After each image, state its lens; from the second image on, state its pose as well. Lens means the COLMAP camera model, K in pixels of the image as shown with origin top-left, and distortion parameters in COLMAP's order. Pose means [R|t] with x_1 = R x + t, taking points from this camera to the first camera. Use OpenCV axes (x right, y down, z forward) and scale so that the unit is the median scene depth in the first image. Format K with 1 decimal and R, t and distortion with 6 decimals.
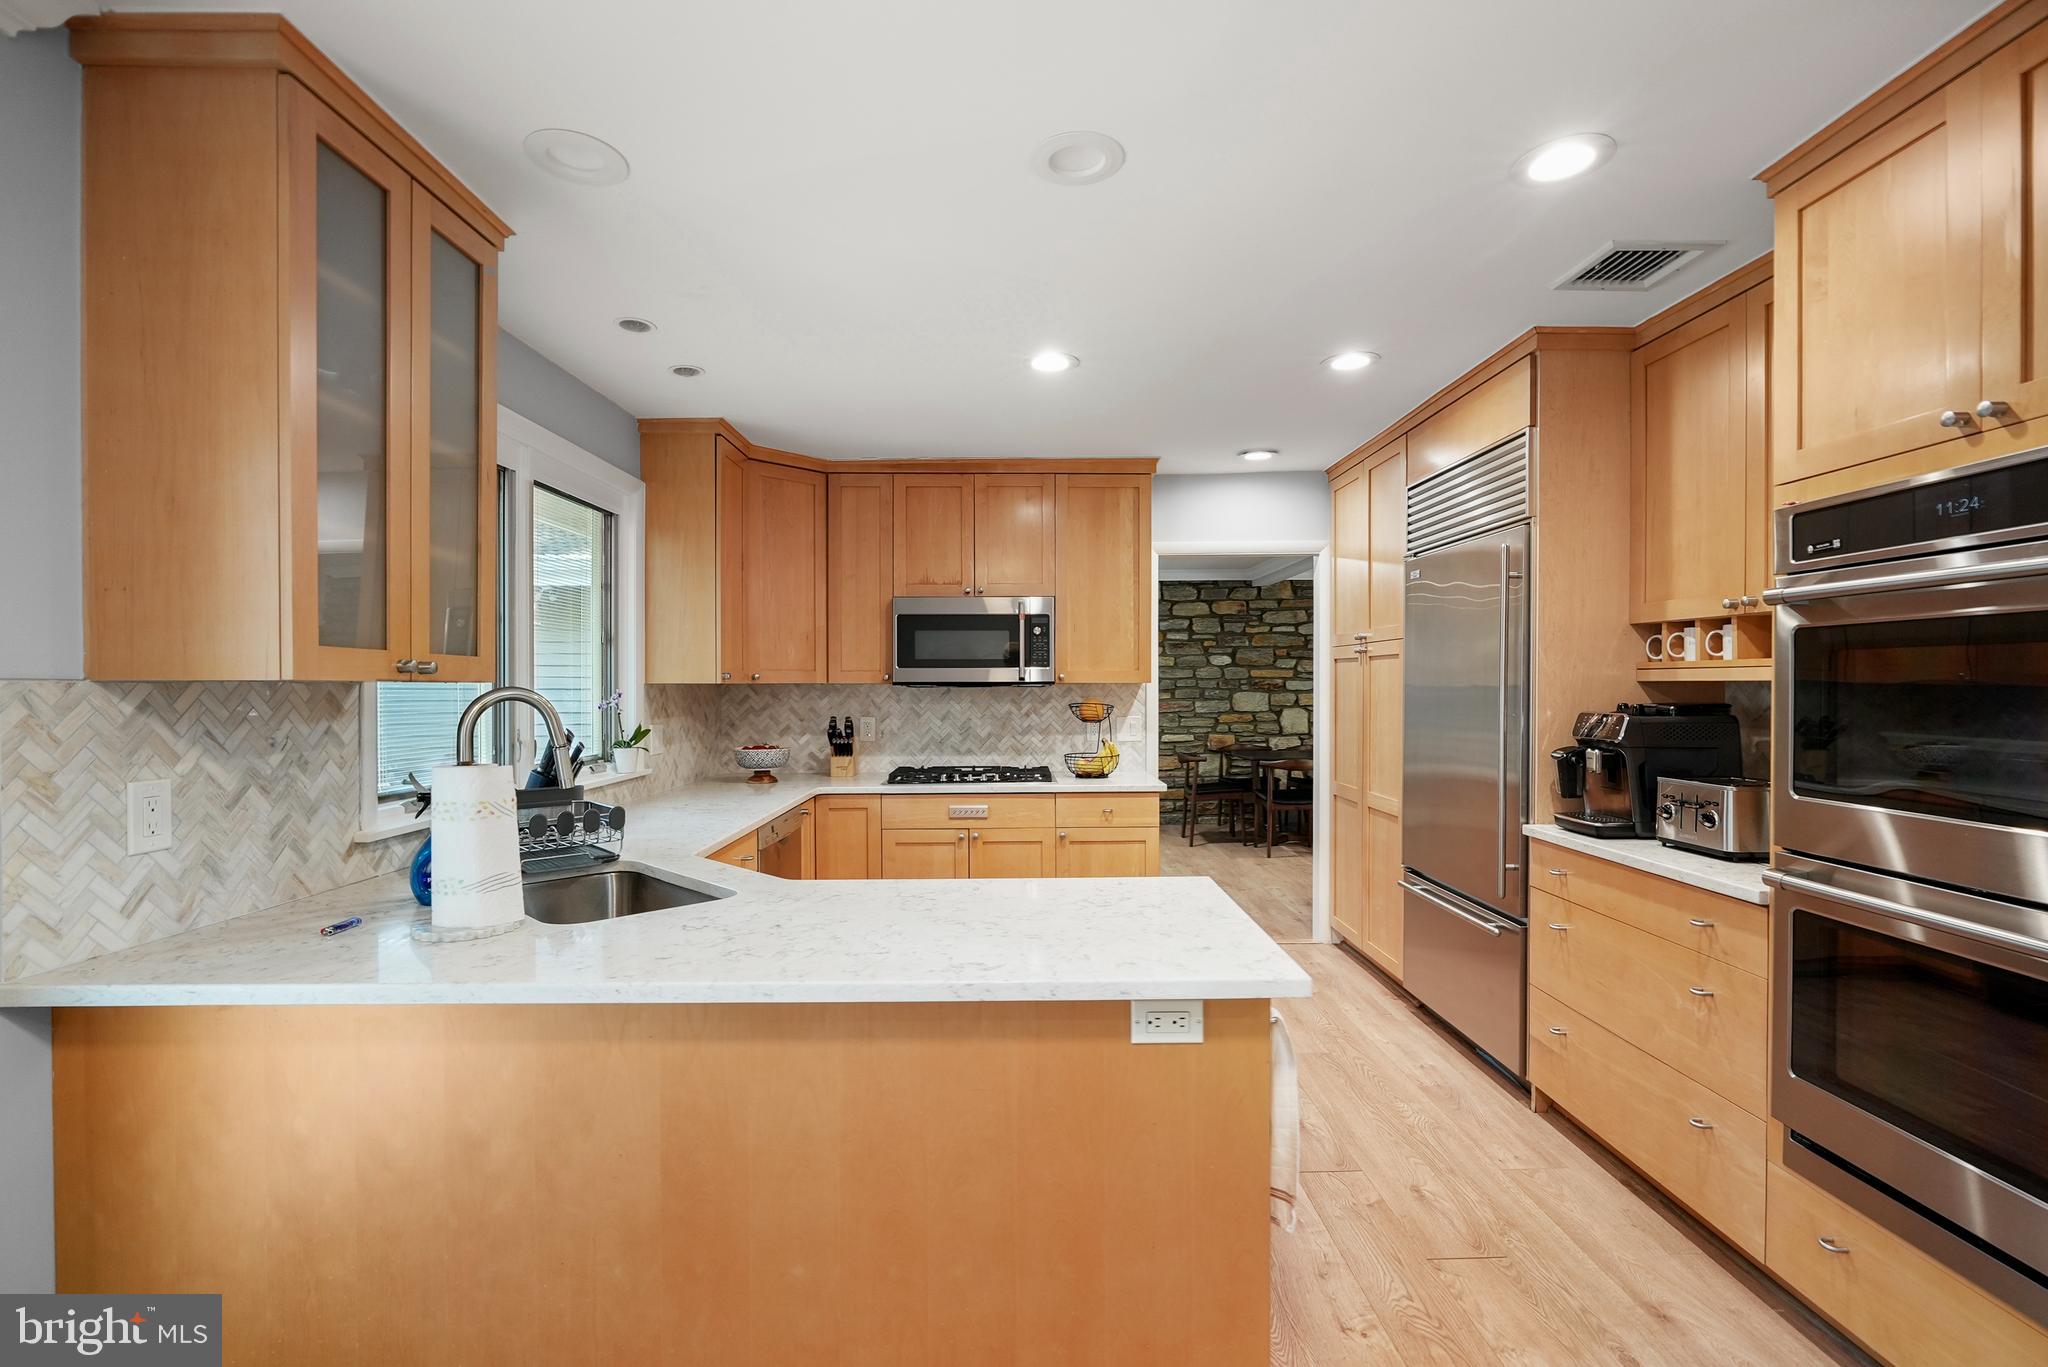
lens RADIAL K [[933.7, 0, 1024.0], [0, 933.7, 683.5], [0, 0, 1]] dist [-0.013959, 0.006439]
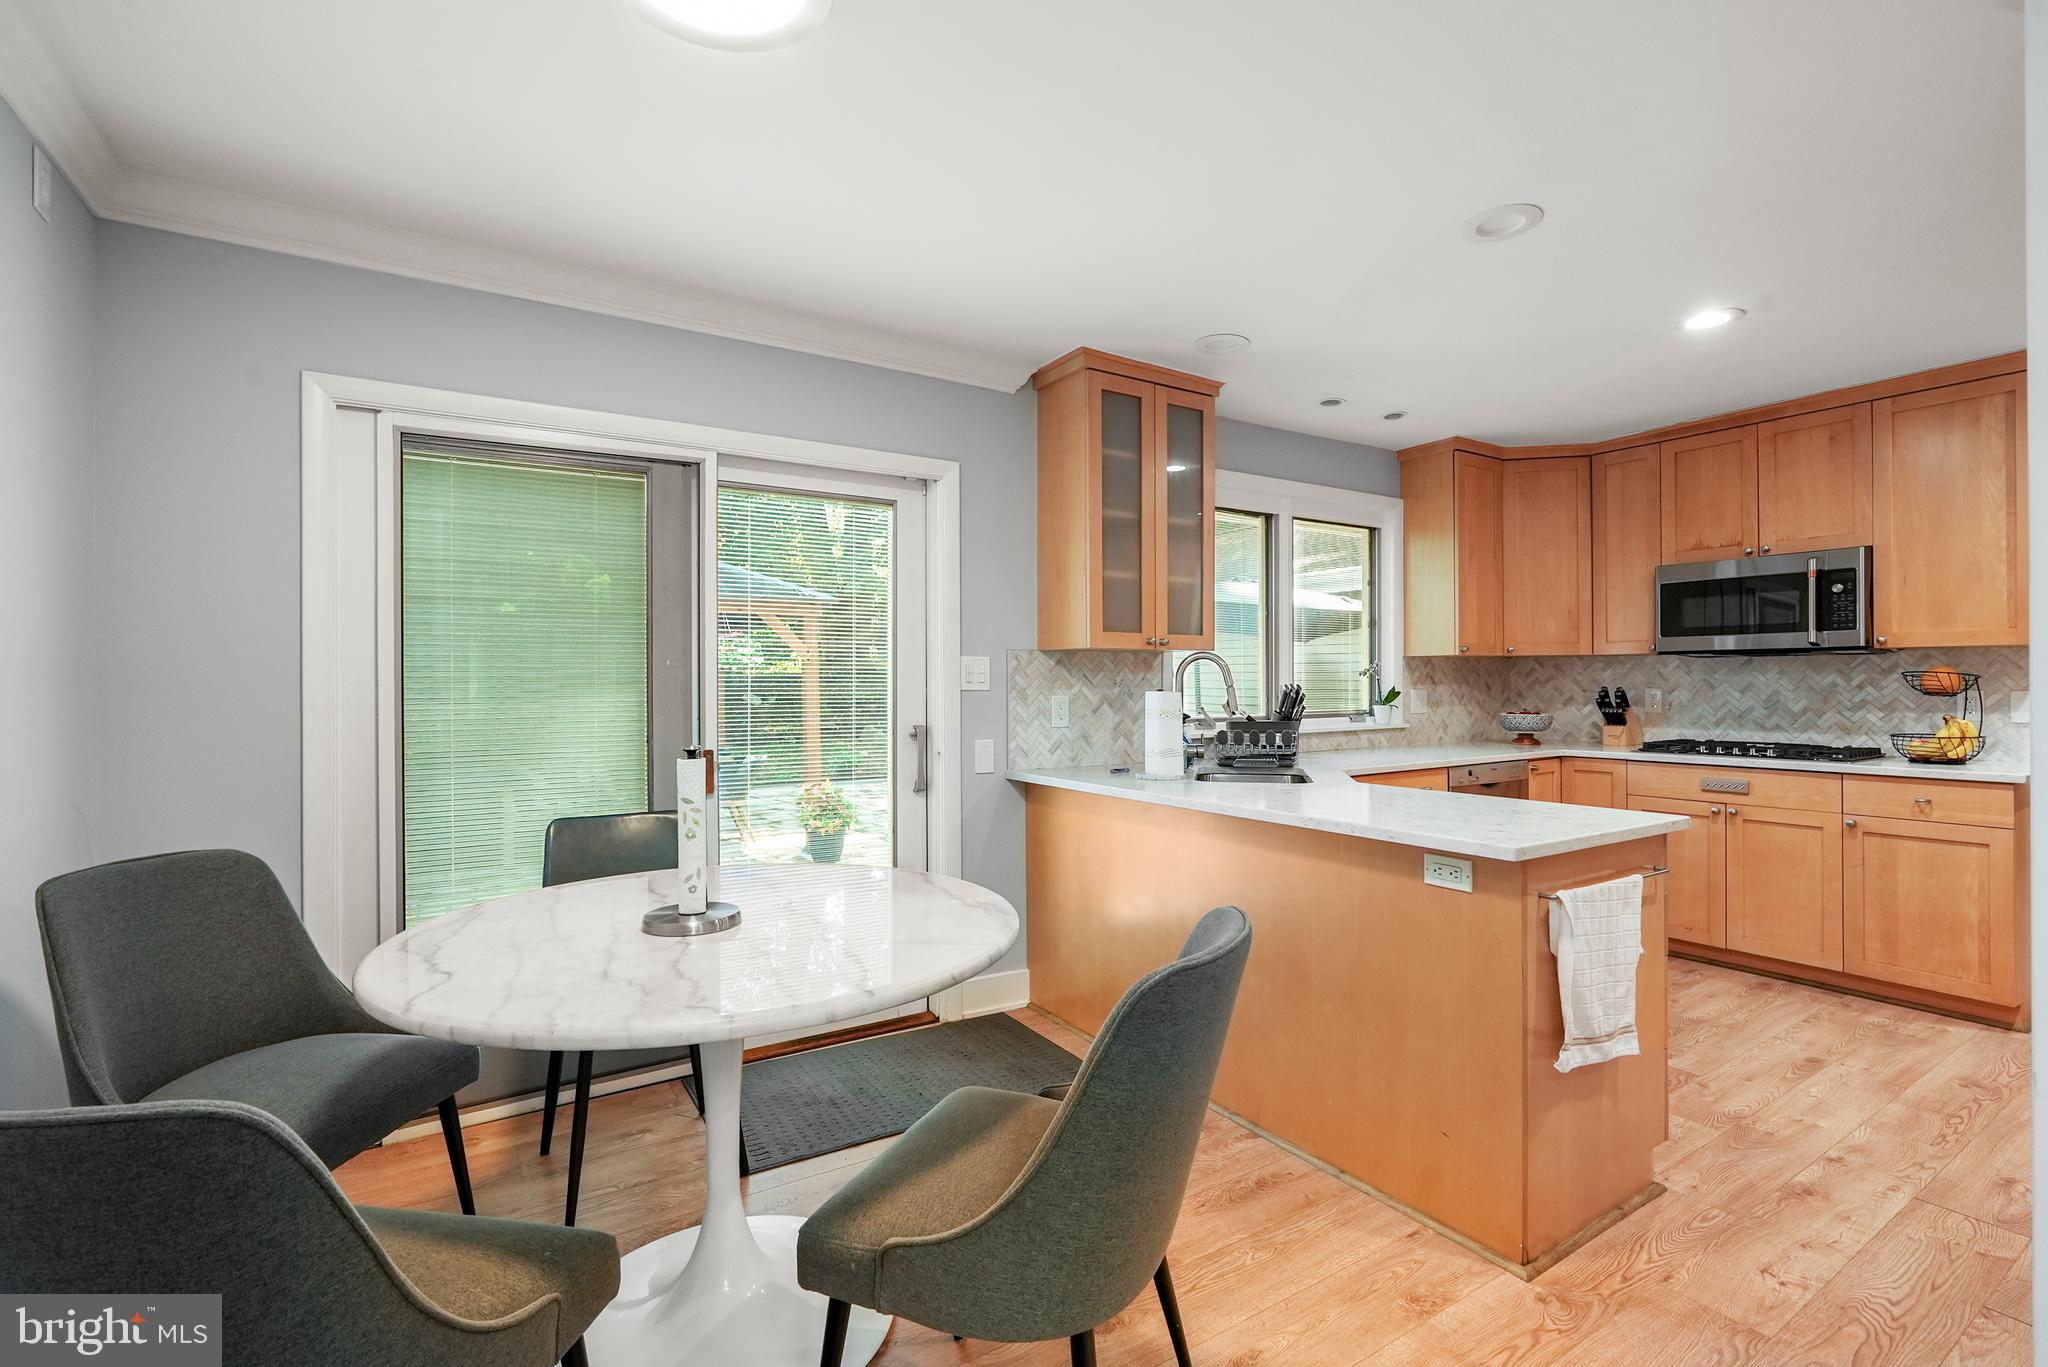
lens RADIAL K [[932.3, 0, 1026.5], [0, 932.3, 663.8], [0, 0, 1]] dist [-0.008780, 0.000074]
pose [[0.523622, -0.015261, -0.851814, 0.374000], [0.004412, 0.999875, -0.015201, 0.024900], [0.851939, 0.004201, 0.523624, -0.099903]]
